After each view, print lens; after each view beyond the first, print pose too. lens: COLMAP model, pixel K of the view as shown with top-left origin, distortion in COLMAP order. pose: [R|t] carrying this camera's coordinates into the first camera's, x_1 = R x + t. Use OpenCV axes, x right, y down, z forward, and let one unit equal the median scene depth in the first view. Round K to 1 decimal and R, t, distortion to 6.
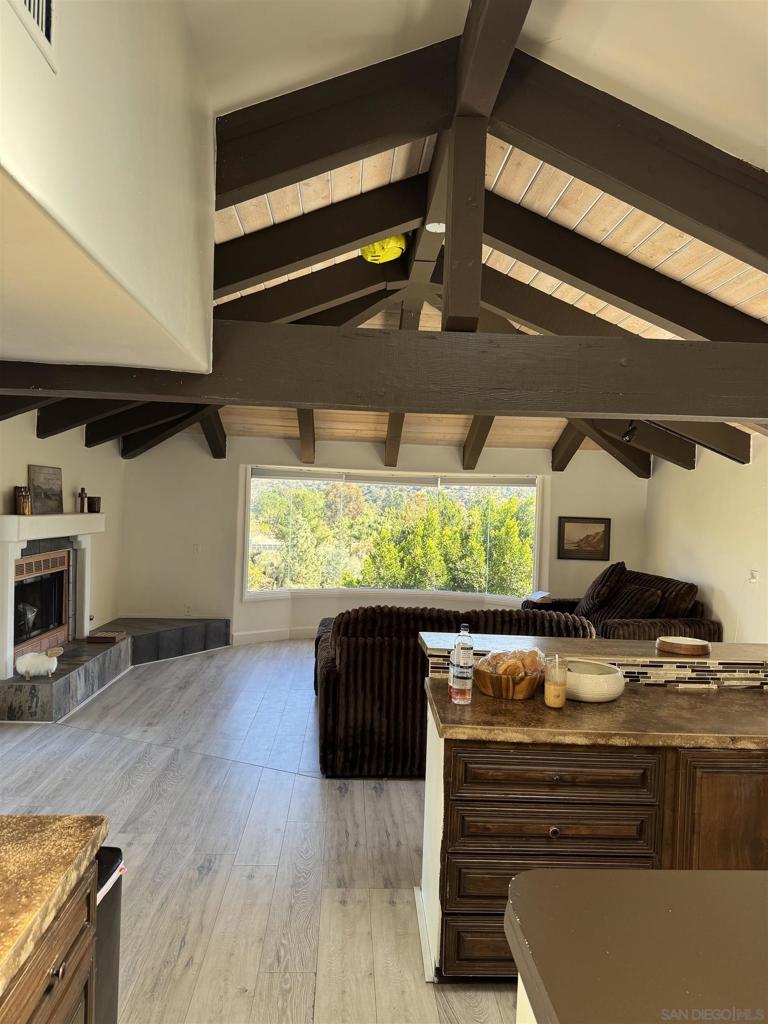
lens RADIAL K [[729.3, 0, 385.3], [0, 729.3, 528.0], [0, 0, 1]] dist [0.041723, -0.057059]
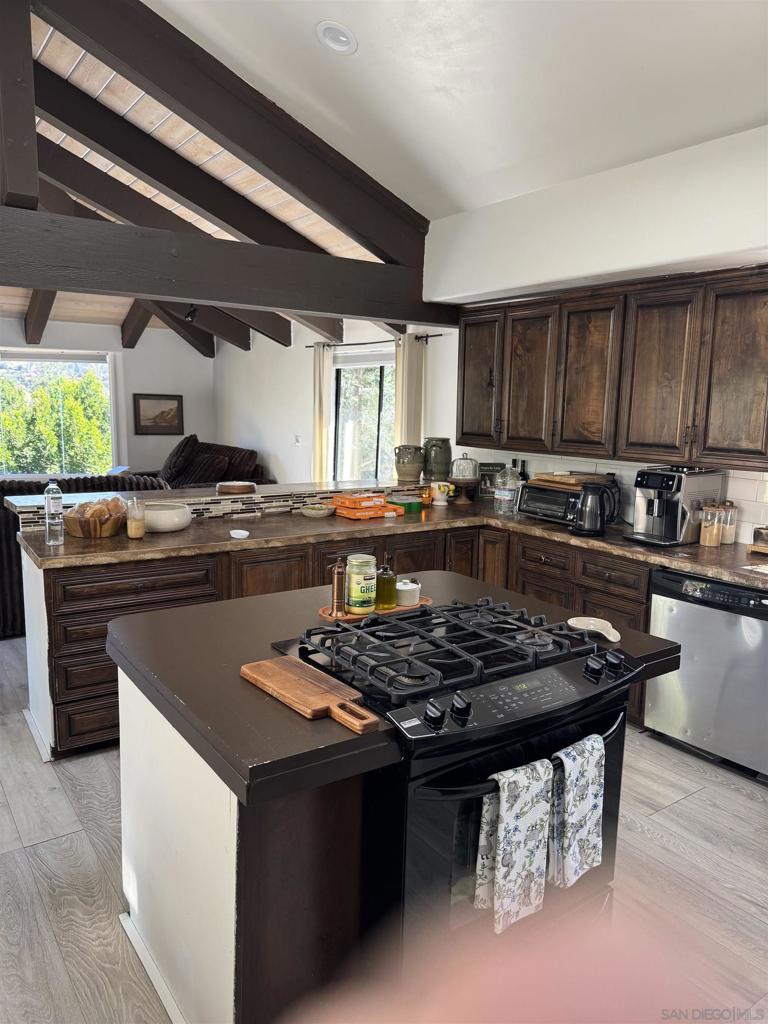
lens RADIAL K [[729.3, 0, 385.3], [0, 729.3, 528.0], [0, 0, 1]] dist [0.041723, -0.057059]
pose [[0.848733, -0.098659, 0.519538, -0.046870], [0.016168, 0.986825, 0.160983, 0.028503], [-0.528575, -0.128232, 0.839145, -0.226613]]
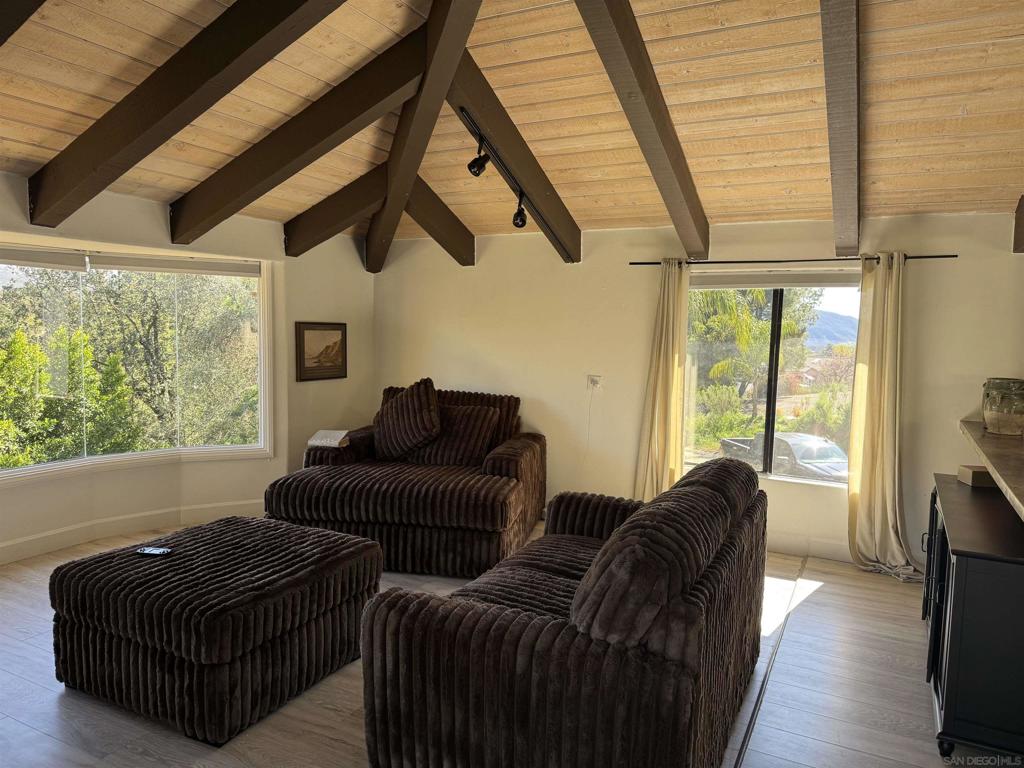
lens RADIAL K [[729.3, 0, 515.4], [0, 729.3, 386.1], [0, 0, 1]] dist [0.041723, -0.057059]
pose [[0.497235, -0.090328, 0.862901, -0.714622], [0.022652, 0.995578, 0.091164, -0.034973], [-0.867320, -0.025784, 0.497082, 1.210896]]
